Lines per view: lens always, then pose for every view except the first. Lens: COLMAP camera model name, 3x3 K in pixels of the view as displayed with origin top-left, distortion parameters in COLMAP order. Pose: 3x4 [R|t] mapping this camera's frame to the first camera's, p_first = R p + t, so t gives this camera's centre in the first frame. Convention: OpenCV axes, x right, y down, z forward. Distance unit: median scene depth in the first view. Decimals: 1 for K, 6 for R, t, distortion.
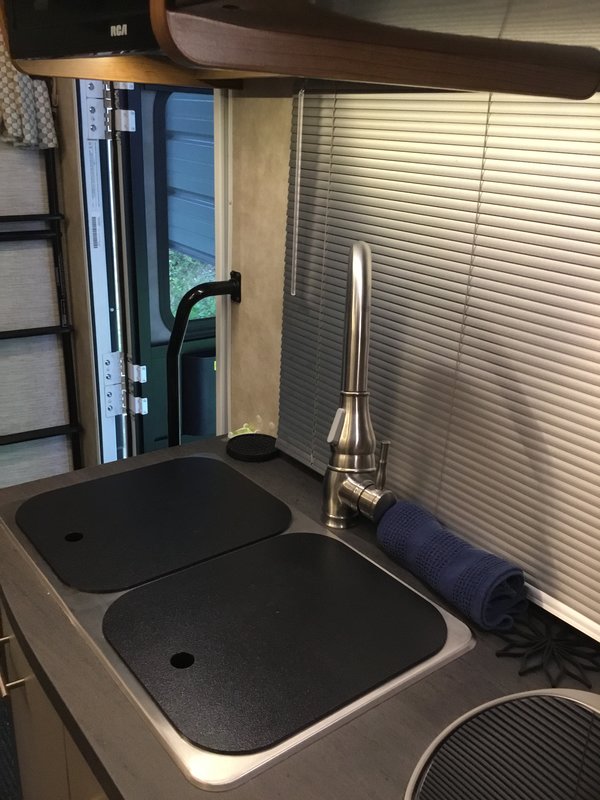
lens RADIAL K [[726.1, 0, 300.0], [0, 726.1, 400.0], [0, 0, 1]] dist [0.107158, -0.217950]
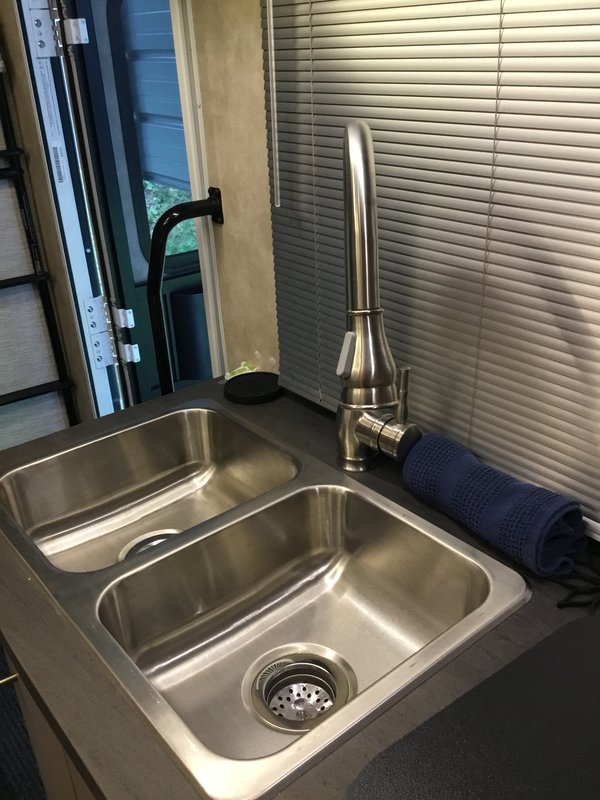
lens RADIAL K [[726.1, 0, 300.0], [0, 726.1, 400.0], [0, 0, 1]] dist [0.107158, -0.217950]
pose [[0.995715, -0.091142, -0.015639, 0.004219], [0.092181, 0.991718, 0.089435, 0.005661], [0.007359, -0.090494, 0.995870, 0.113557]]
